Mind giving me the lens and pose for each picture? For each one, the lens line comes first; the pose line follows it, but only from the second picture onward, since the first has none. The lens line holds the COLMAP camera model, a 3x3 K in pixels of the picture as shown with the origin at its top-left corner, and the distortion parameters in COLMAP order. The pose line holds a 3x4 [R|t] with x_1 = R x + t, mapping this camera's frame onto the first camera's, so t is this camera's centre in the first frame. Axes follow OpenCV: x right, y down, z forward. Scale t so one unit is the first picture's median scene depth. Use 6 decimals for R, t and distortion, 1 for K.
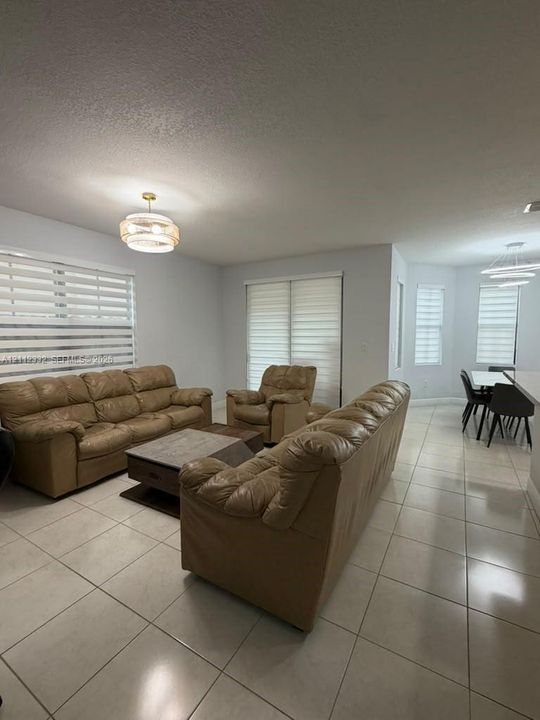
lens RADIAL K [[325.9, 0, 266.7], [0, 325.9, 361.9], [0, 0, 1]] dist [0.002294, 0.000209]
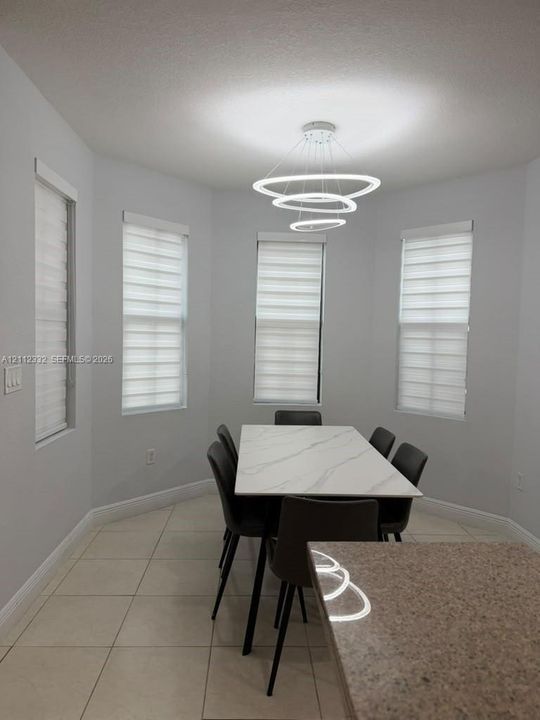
lens RADIAL K [[511.9, 0, 270.9], [0, 511.9, 360.3], [0, 0, 1]] dist [0.000645, -0.000116]
pose [[0.840871, -0.001393, 0.541234, 0.264209], [0.017011, 0.999571, -0.023856, -0.038069], [-0.540968, 0.029267, 0.840534, 0.367178]]
